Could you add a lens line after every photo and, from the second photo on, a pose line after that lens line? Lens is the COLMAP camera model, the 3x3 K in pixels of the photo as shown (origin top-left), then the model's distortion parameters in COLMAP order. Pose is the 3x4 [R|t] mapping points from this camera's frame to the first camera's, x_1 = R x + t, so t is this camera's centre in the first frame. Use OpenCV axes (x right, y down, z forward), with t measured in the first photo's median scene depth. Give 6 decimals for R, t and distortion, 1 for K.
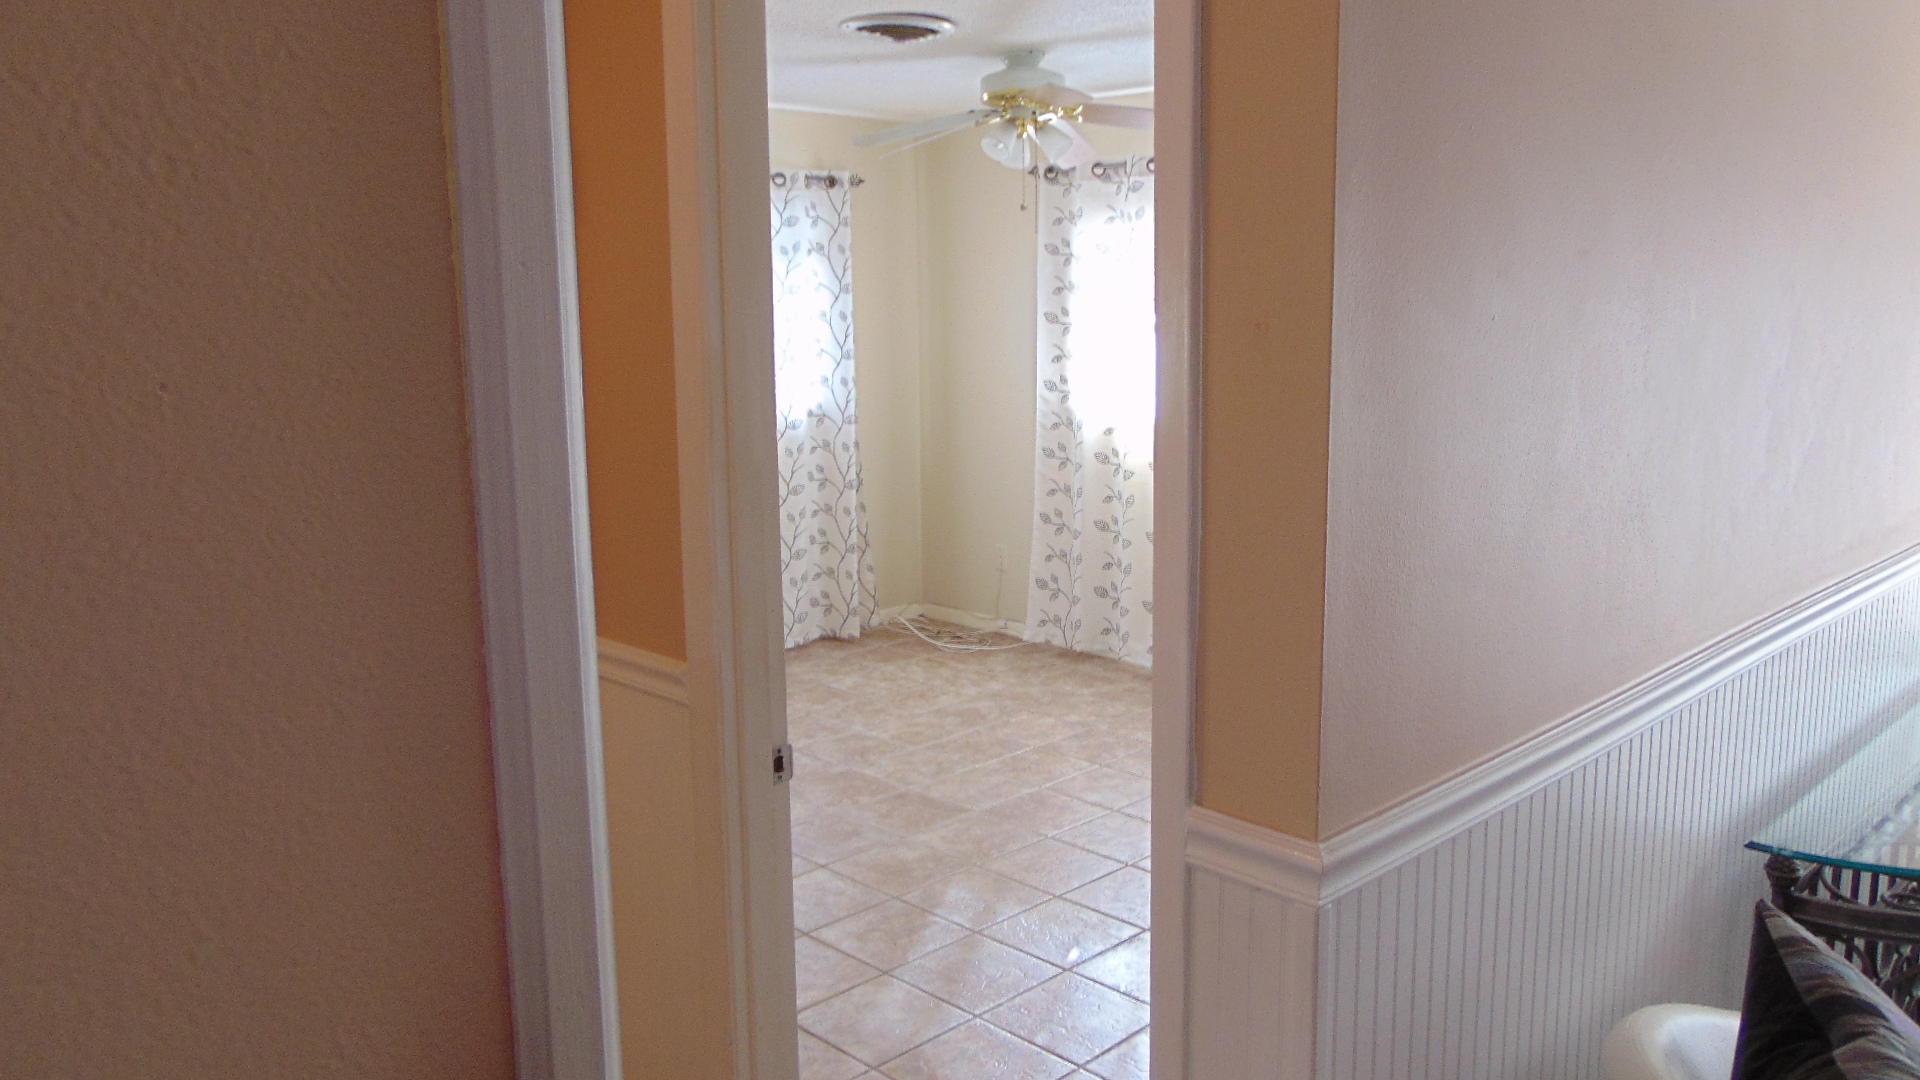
lens RADIAL K [[1465.5, 0, 975.0], [0, 1465.5, 538.3], [0, 0, 1]] dist [-0.038100, 0.135508]
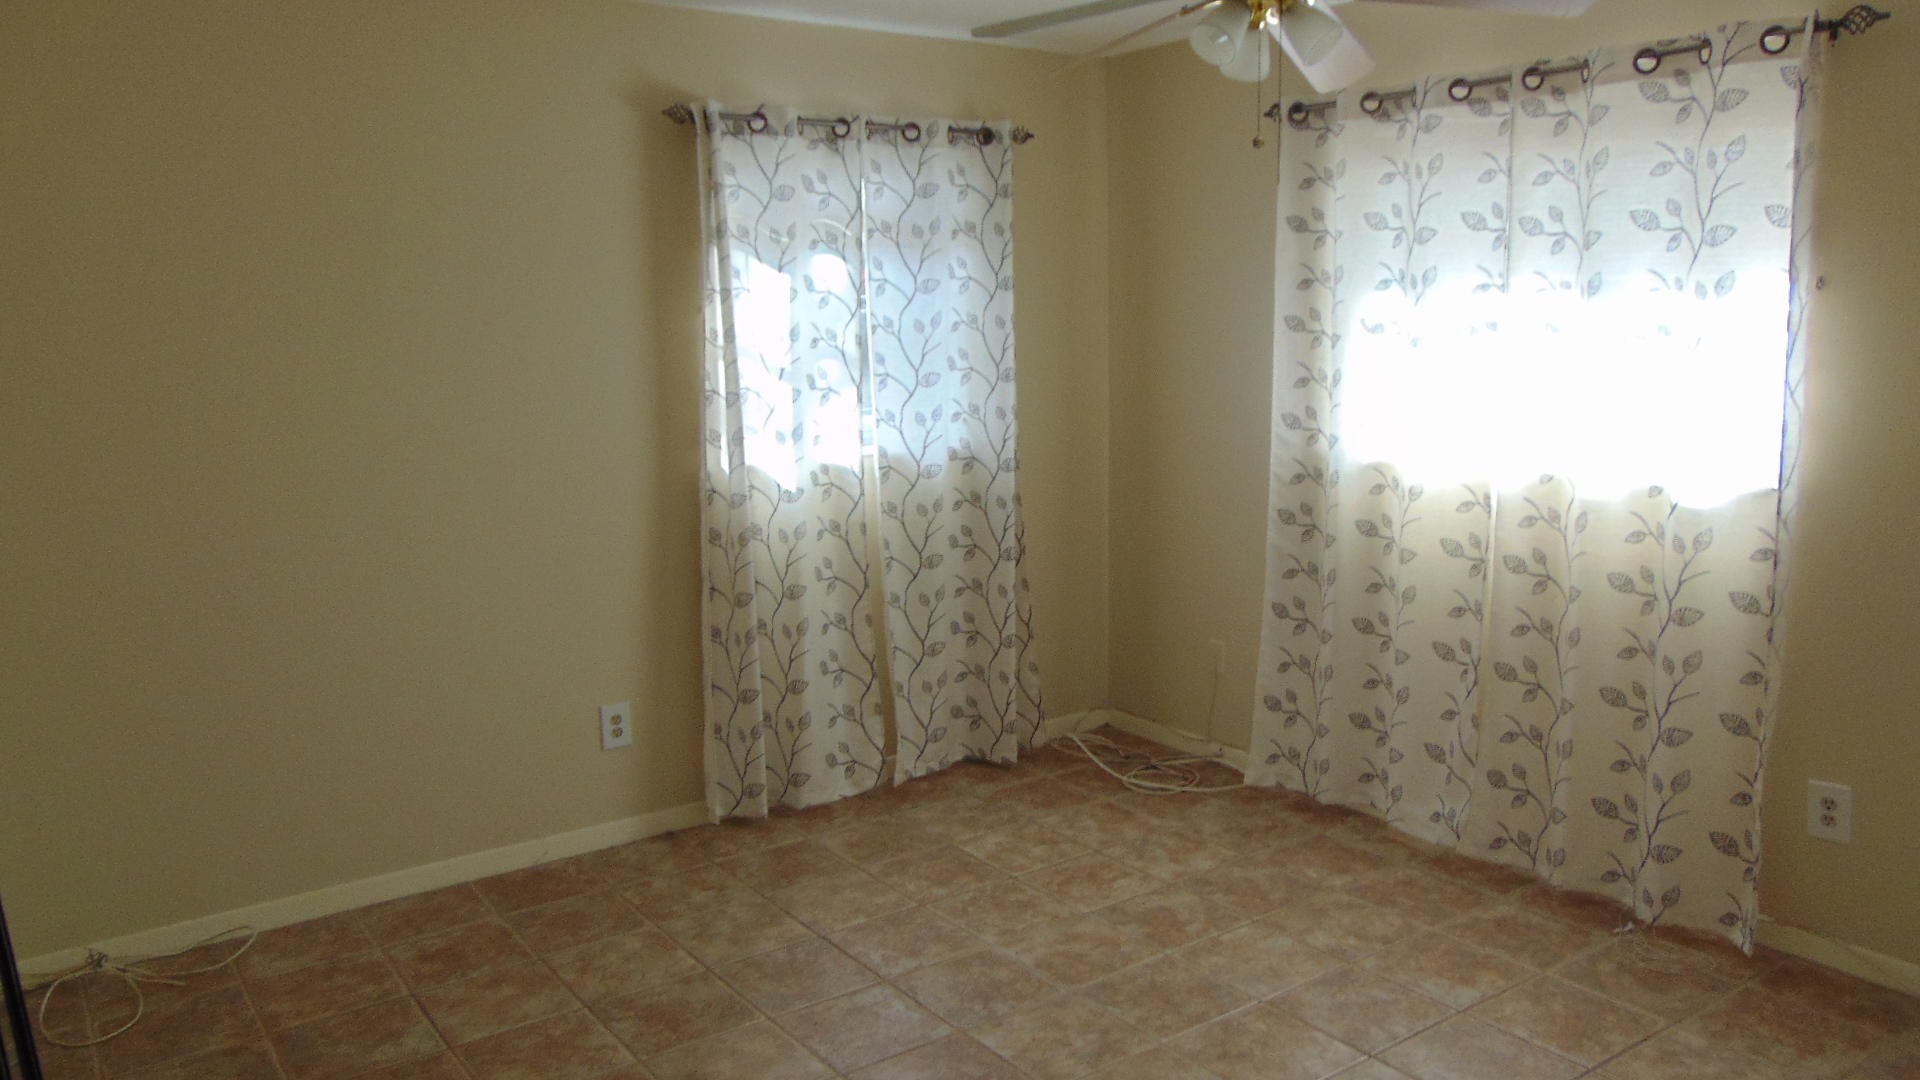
lens RADIAL K [[1465.5, 0, 975.0], [0, 1465.5, 538.3], [0, 0, 1]] dist [-0.038100, 0.135508]
pose [[0.988391, 0.018670, -0.150781, 0.008989], [-0.019855, 0.999783, -0.006355, -0.041752], [0.150629, 0.009275, 0.988547, 0.294829]]
